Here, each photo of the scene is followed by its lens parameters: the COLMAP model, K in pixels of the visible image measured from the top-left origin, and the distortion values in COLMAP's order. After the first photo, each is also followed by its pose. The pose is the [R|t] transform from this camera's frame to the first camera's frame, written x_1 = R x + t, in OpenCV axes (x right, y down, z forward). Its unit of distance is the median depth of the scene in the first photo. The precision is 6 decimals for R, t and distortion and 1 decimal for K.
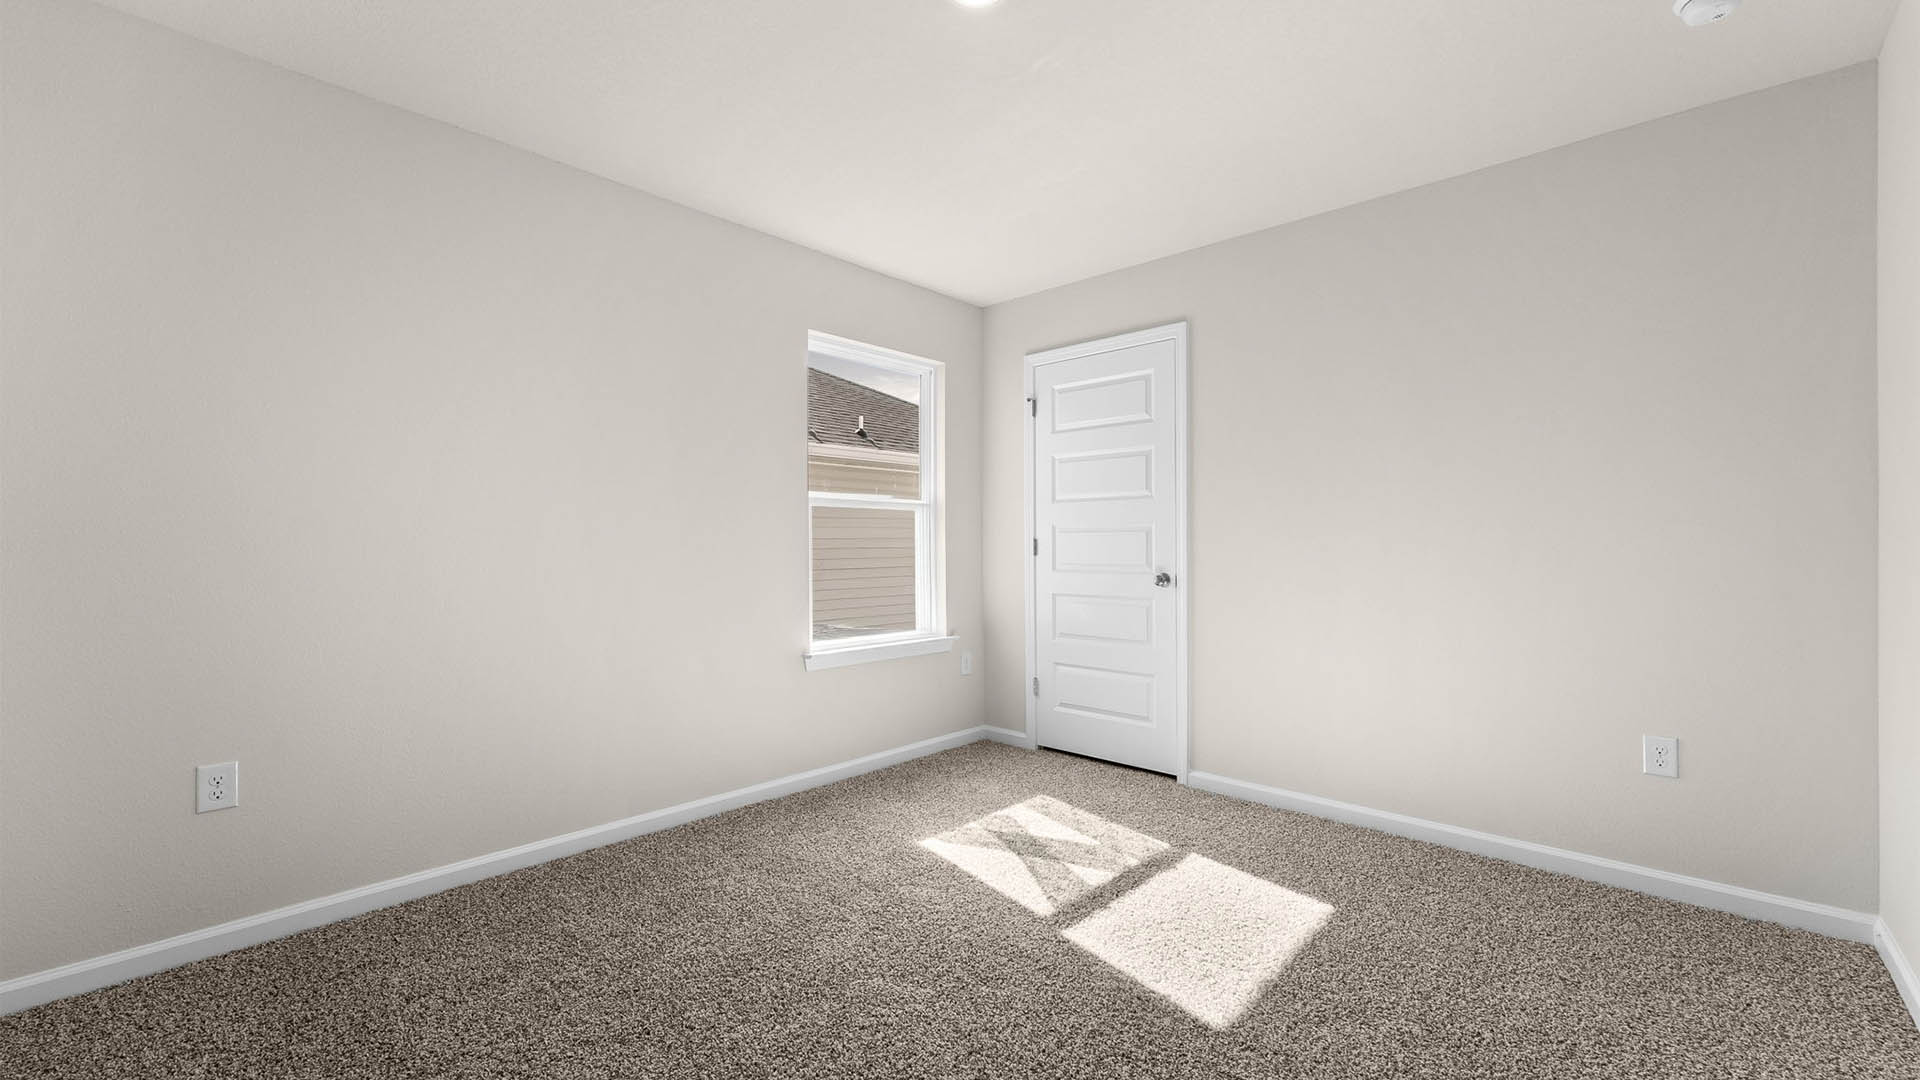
lens RADIAL K [[760.8, 0, 963.0], [0, 760.8, 539.4], [0, 0, 1]] dist [-0.000989, 0.000007]
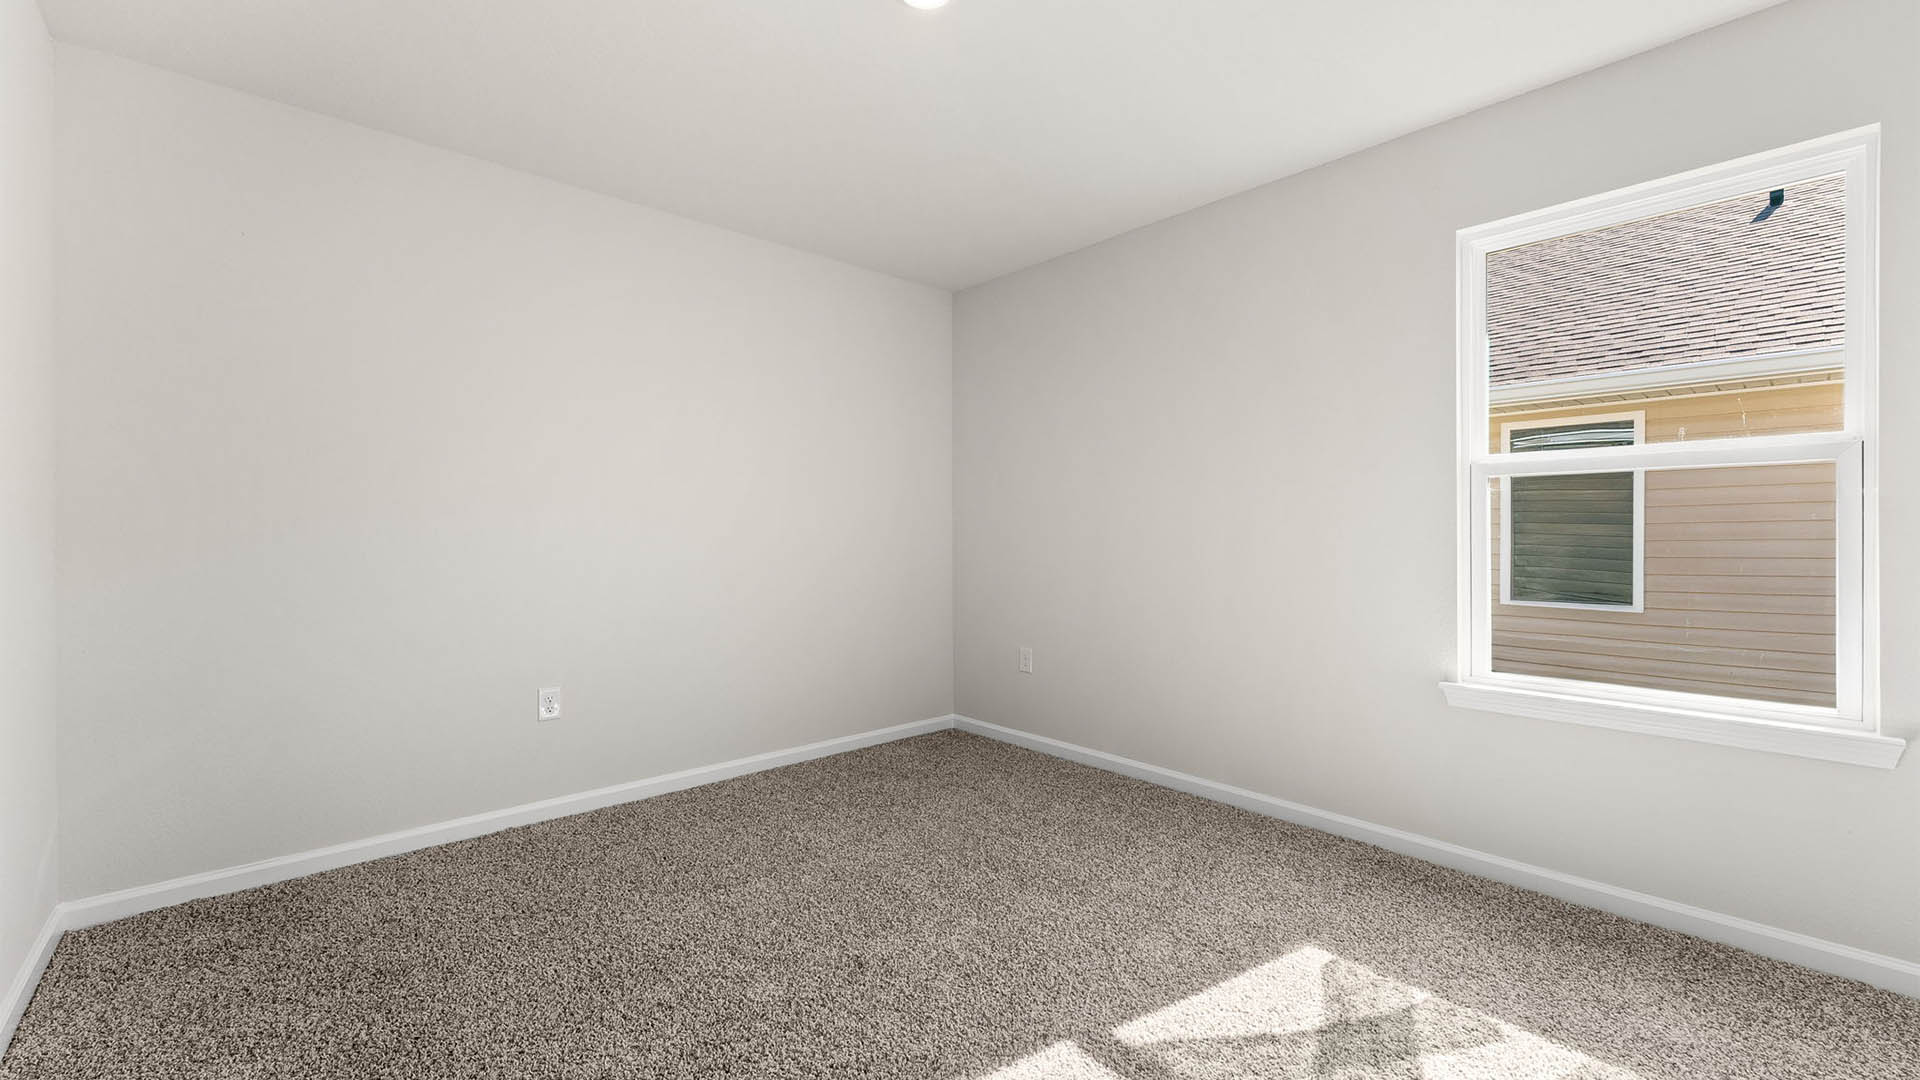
lens RADIAL K [[760.8, 0, 963.0], [0, 760.8, 539.4], [0, 0, 1]] dist [-0.000989, 0.000007]
pose [[-0.076411, 0.010127, -0.997025, 0.591556], [0.009165, 0.999913, 0.009454, 0.002130], [0.997034, -0.008415, -0.076497, 0.630222]]
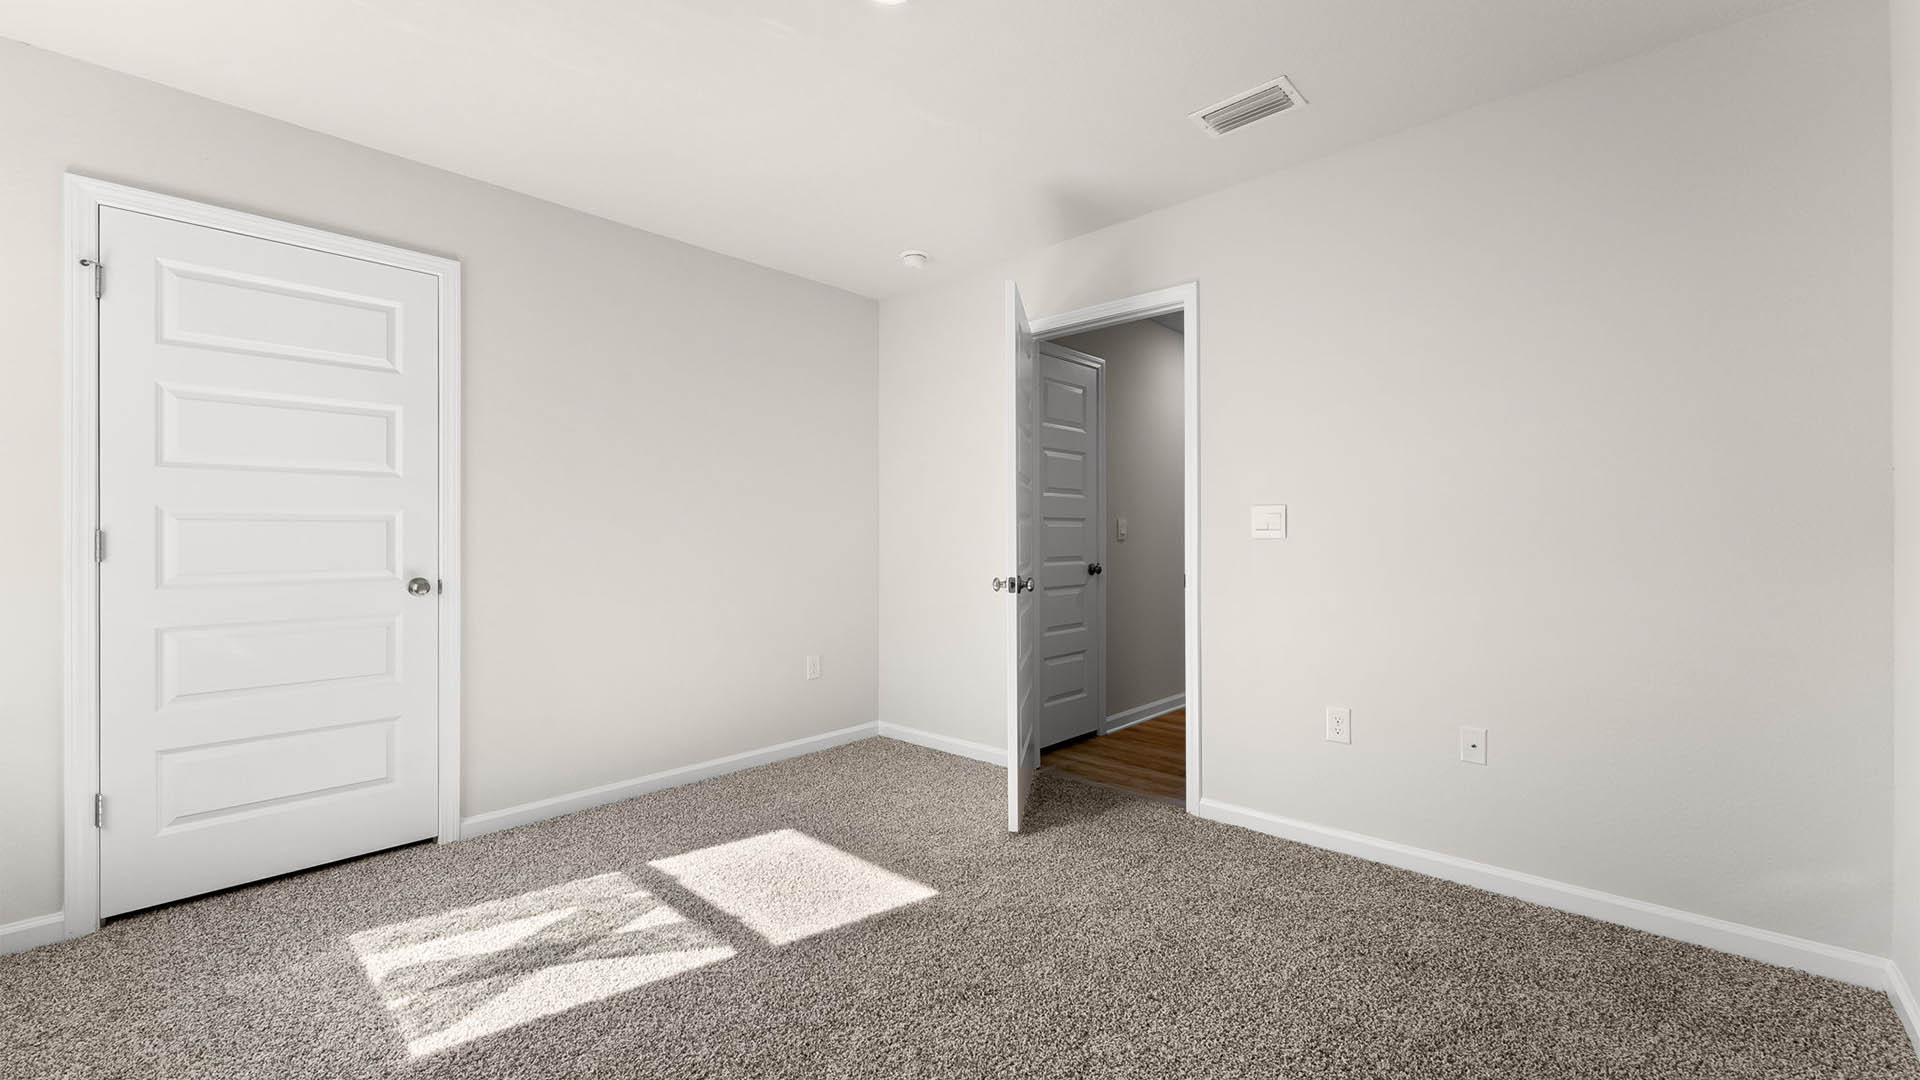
lens RADIAL K [[760.8, 0, 963.0], [0, 760.8, 539.4], [0, 0, 1]] dist [-0.000989, 0.000007]
pose [[0.002644, -0.002392, 0.999994, -0.544245], [-0.004026, 0.999989, 0.002402, 0.001989], [-0.999988, -0.004032, 0.002634, 0.503410]]
